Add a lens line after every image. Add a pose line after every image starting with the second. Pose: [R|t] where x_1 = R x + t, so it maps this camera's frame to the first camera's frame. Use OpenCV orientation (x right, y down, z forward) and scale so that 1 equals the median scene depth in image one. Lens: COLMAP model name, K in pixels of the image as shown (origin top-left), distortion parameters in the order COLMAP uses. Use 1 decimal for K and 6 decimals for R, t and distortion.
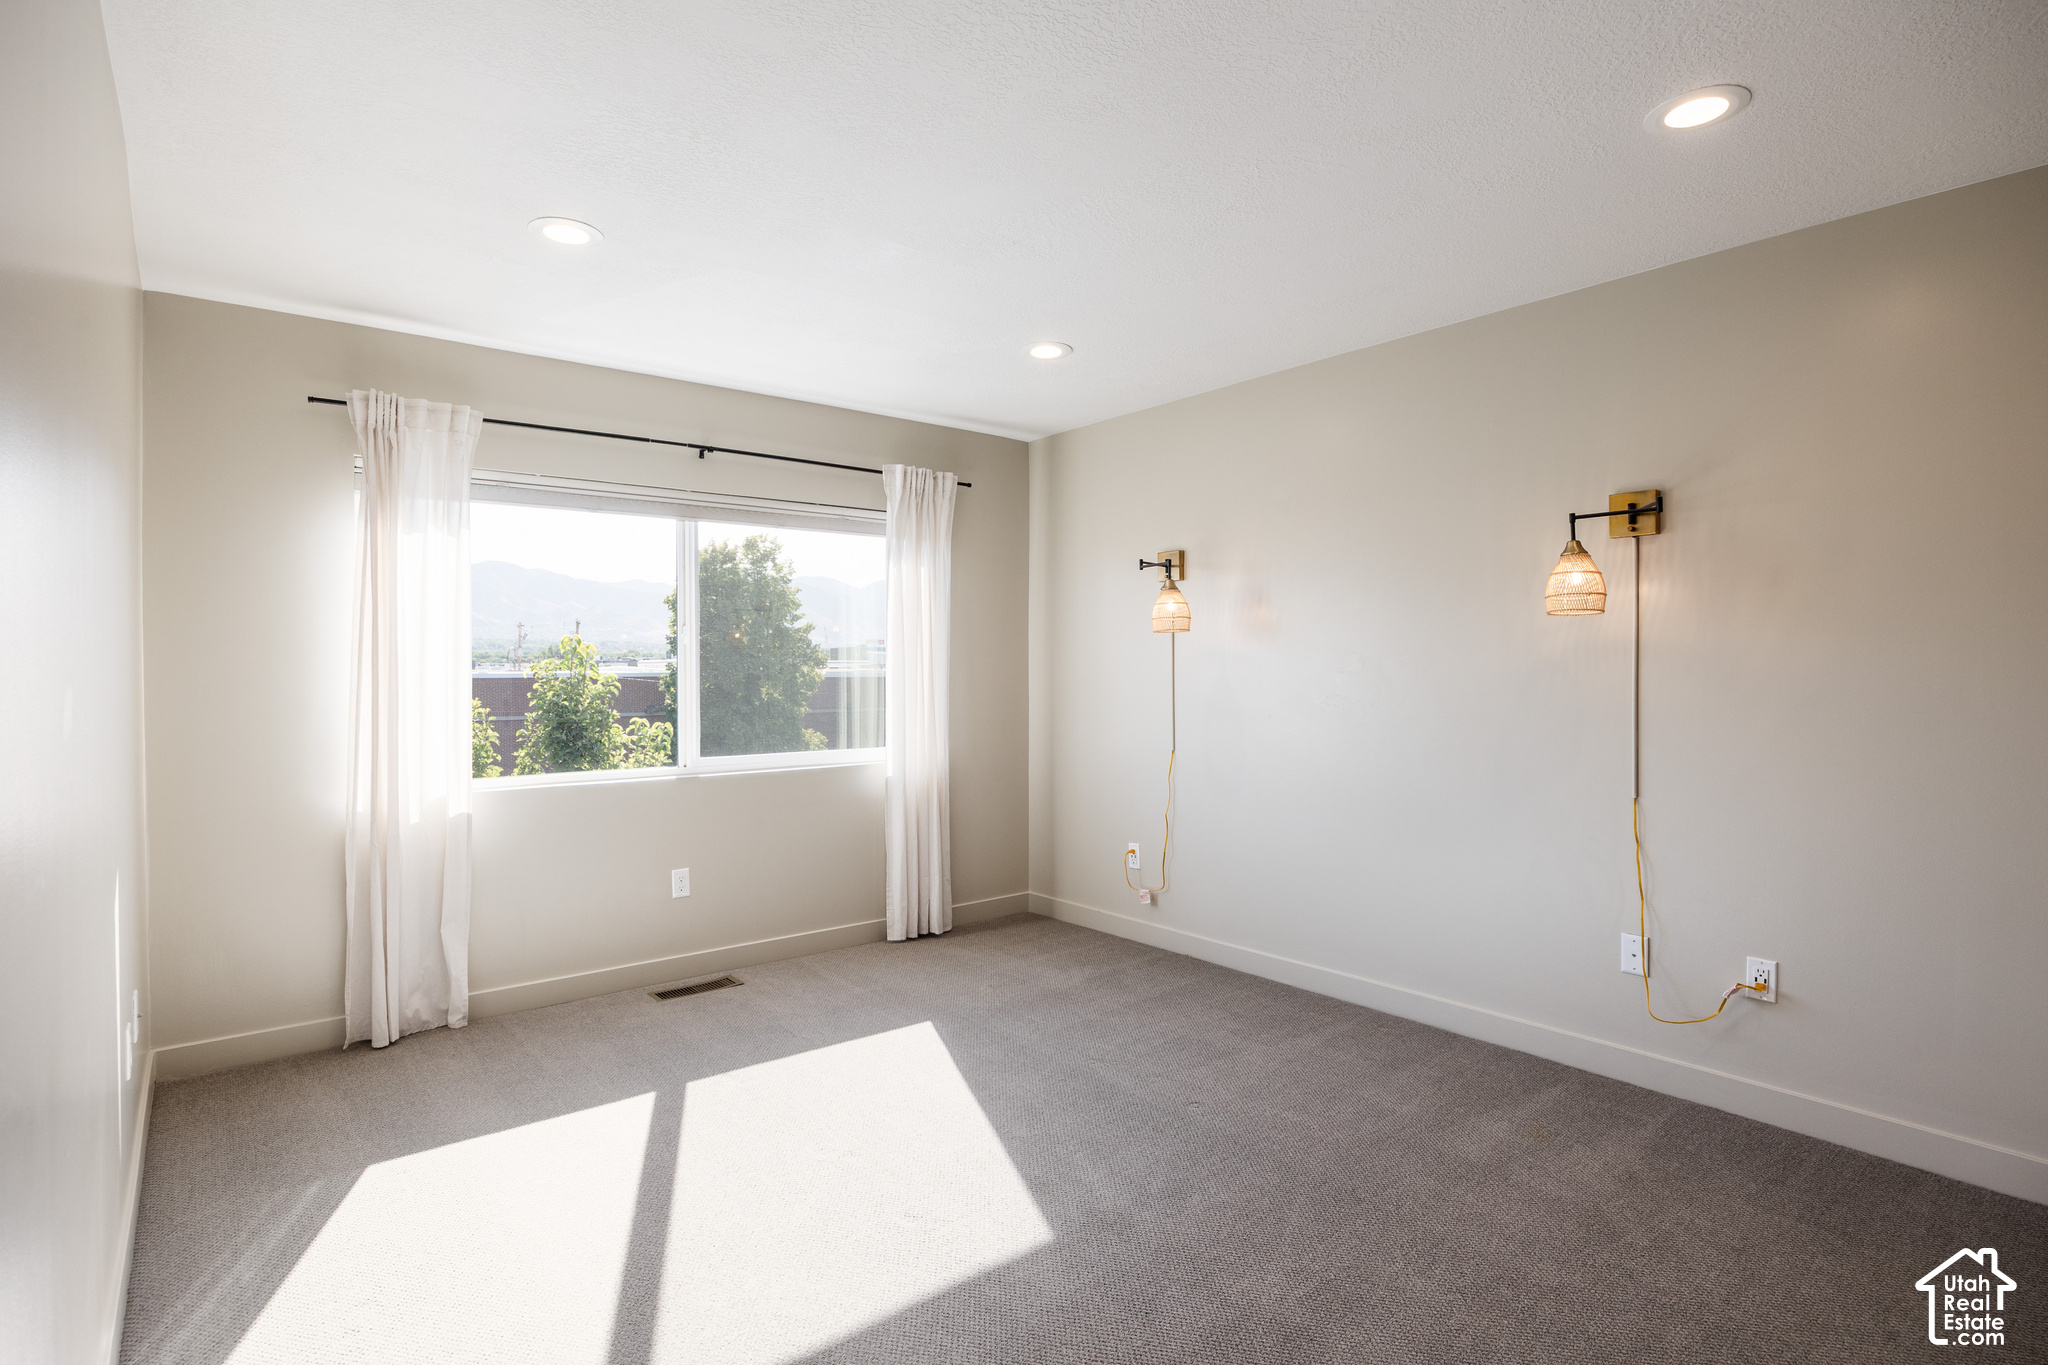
lens RADIAL K [[1038.4, 0, 1028.8], [0, 1038.4, 676.3], [0, 0, 1]] dist [-0.006449, -0.002150]
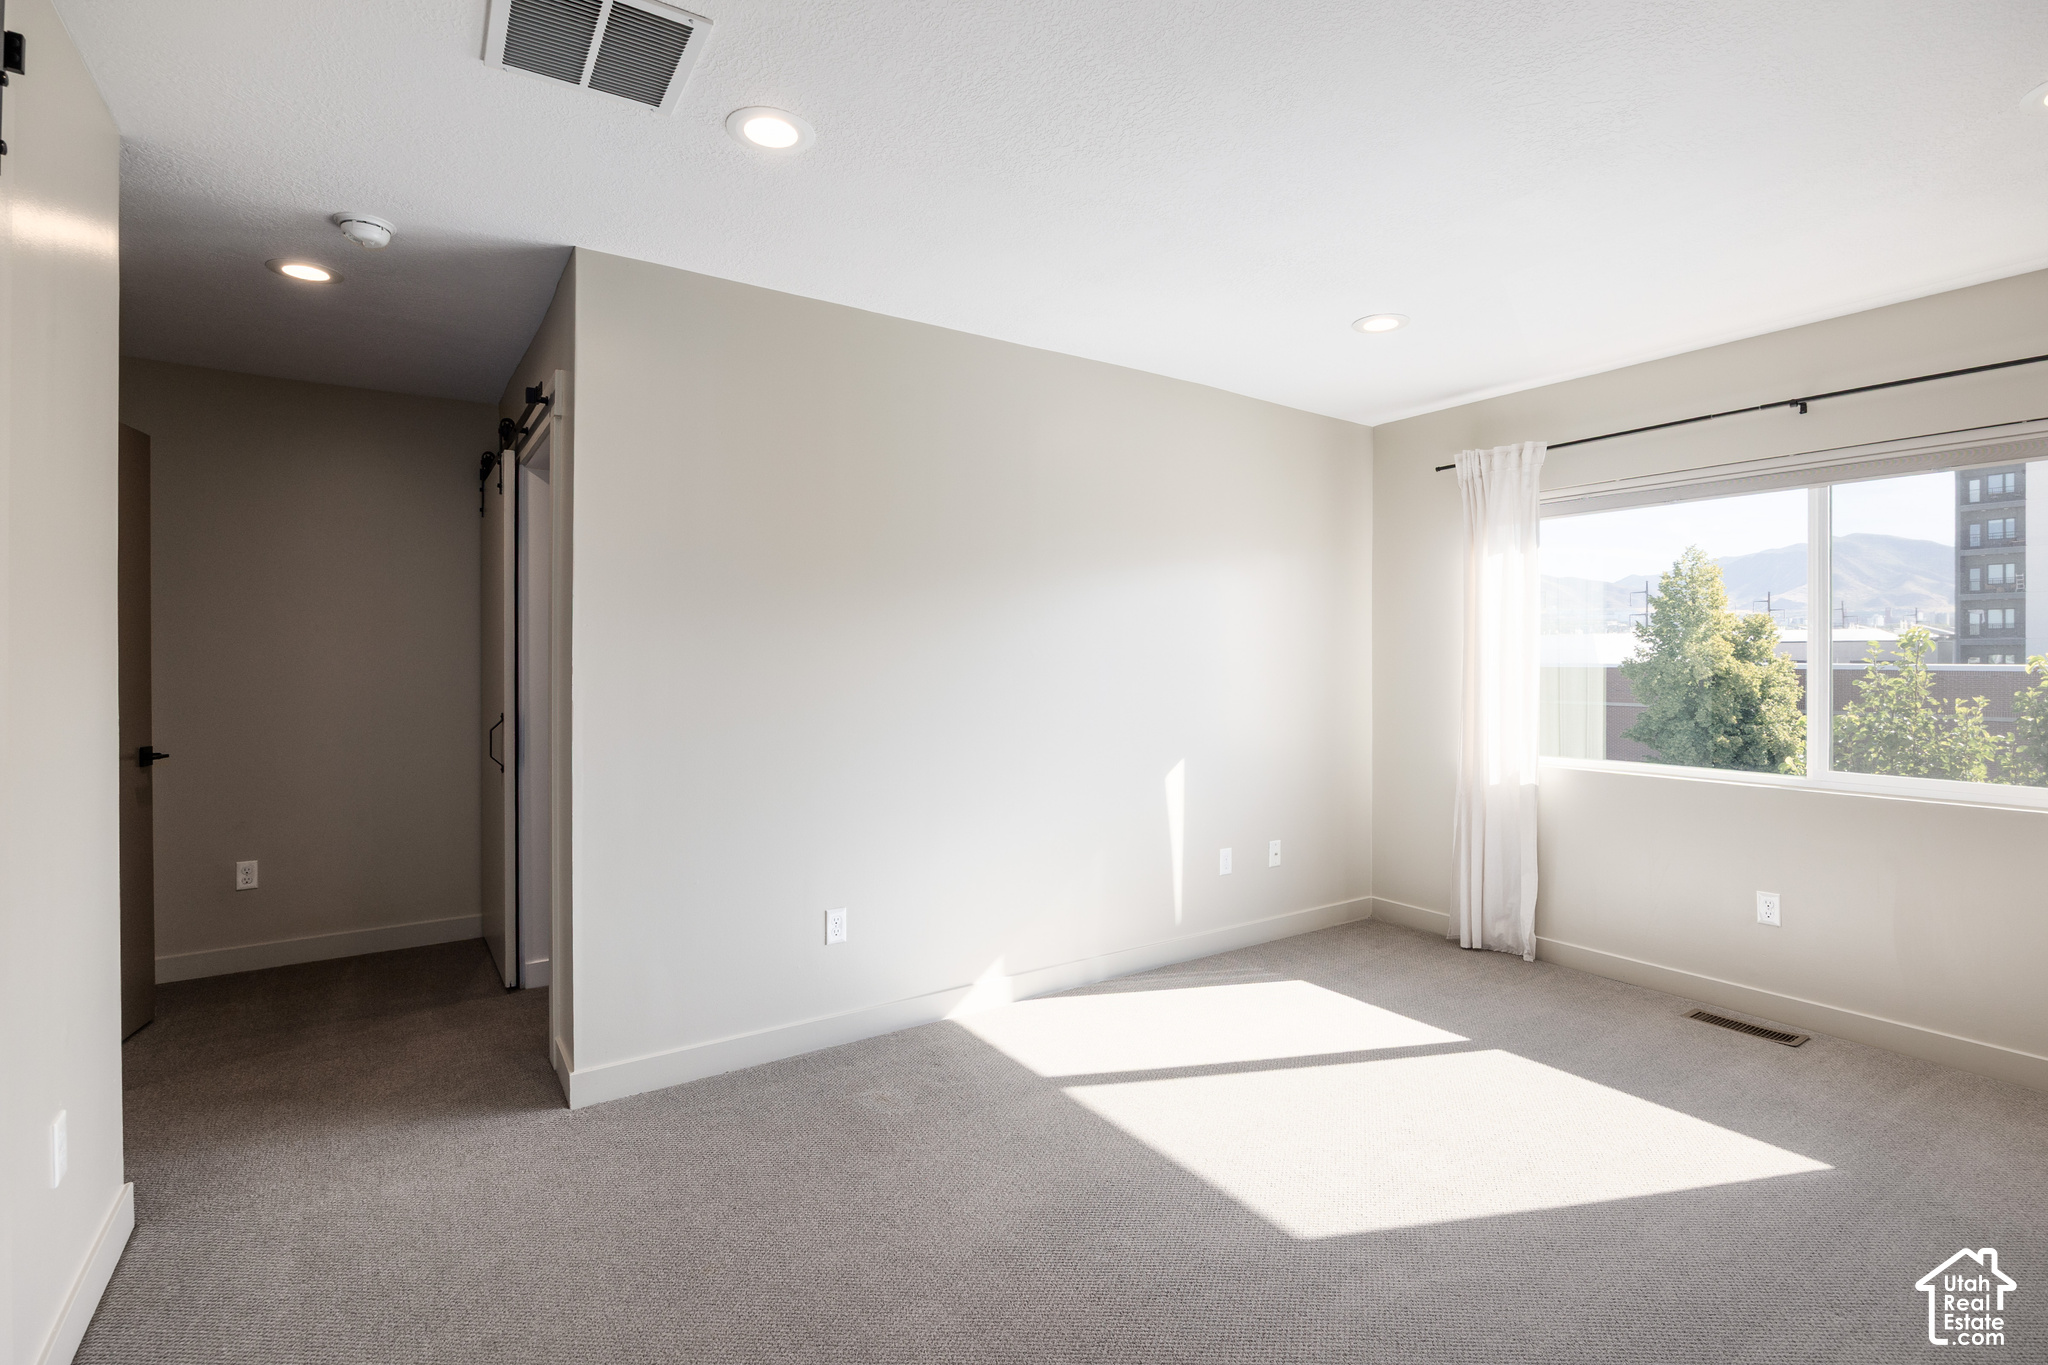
lens RADIAL K [[963.7, 0, 1023.5], [0, 963.7, 668.4], [0, 0, 1]] dist [-0.003922, -0.000593]
pose [[-0.098760, 0.013402, -0.995021, 0.620860], [-0.008291, 0.999864, 0.014290, -0.011007], [0.995077, 0.009661, -0.098636, 0.532094]]
